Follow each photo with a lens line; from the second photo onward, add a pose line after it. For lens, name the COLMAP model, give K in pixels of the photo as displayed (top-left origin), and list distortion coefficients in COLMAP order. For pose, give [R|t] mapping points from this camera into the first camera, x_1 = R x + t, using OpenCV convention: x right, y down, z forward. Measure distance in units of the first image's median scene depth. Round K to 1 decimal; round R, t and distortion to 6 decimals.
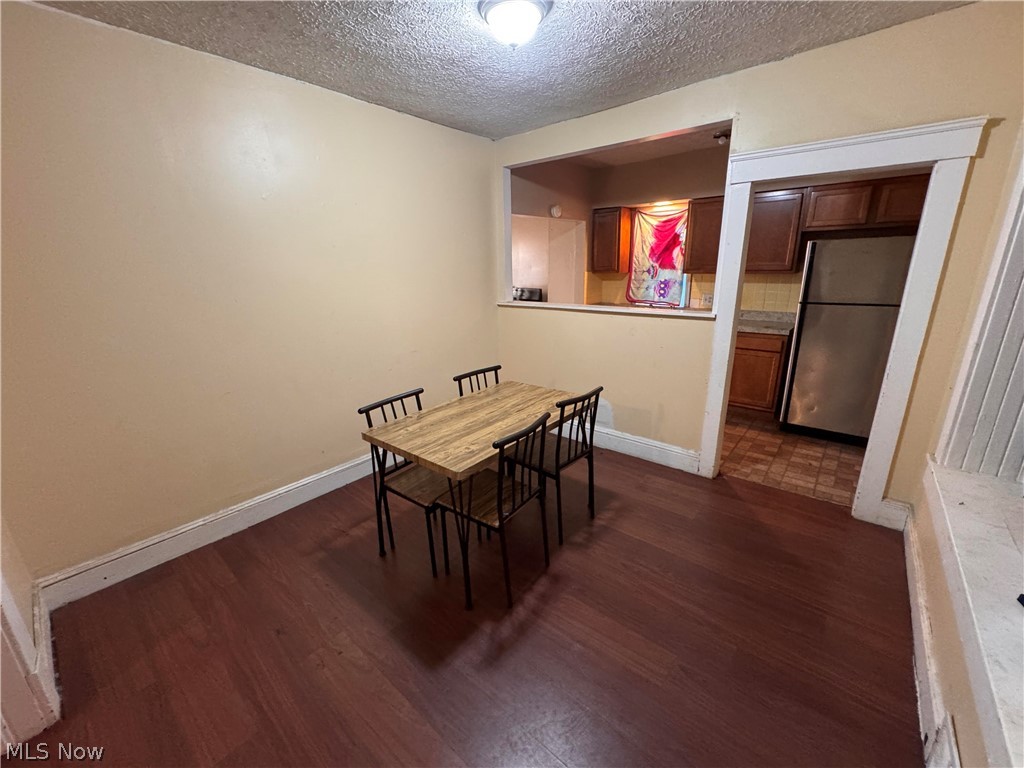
lens RADIAL K [[410.2, 0, 509.6], [0, 410.2, 382.0], [0, 0, 1]] dist [-0.010590, 0.000461]
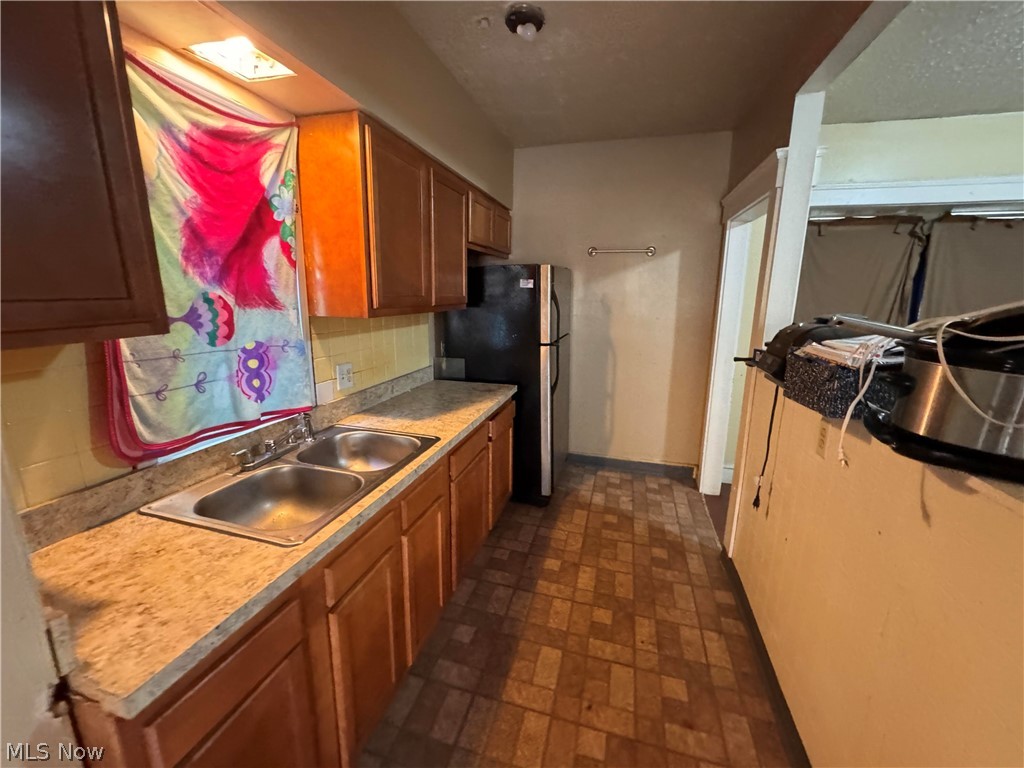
lens RADIAL K [[410.2, 0, 509.6], [0, 410.2, 382.0], [0, 0, 1]] dist [-0.010590, 0.000461]
pose [[-0.418916, -0.173397, 0.891315, 0.034303], [0.256051, 0.919205, 0.299166, -0.270589], [-0.871176, 0.353548, -0.340671, 0.969919]]
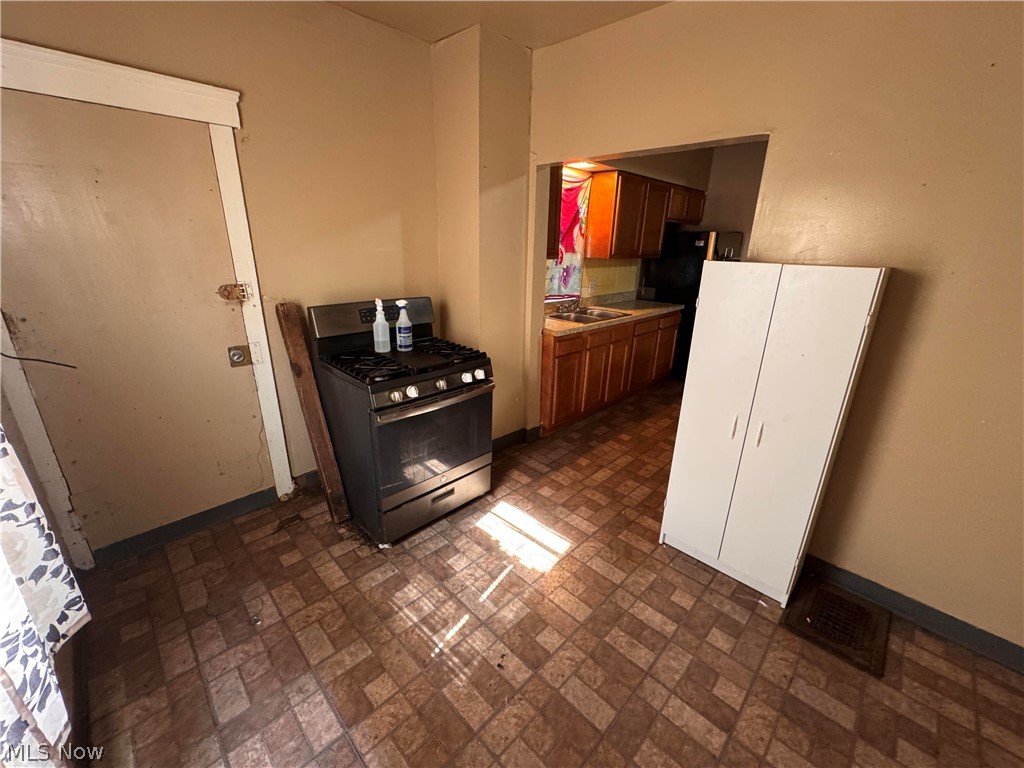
lens RADIAL K [[410.2, 0, 509.6], [0, 410.2, 382.0], [0, 0, 1]] dist [-0.010590, 0.000461]
pose [[0.075669, -0.297412, 0.951746, -0.452779], [0.261425, 0.927012, 0.268898, -0.290047], [-0.962253, 0.228463, 0.147897, 1.061138]]
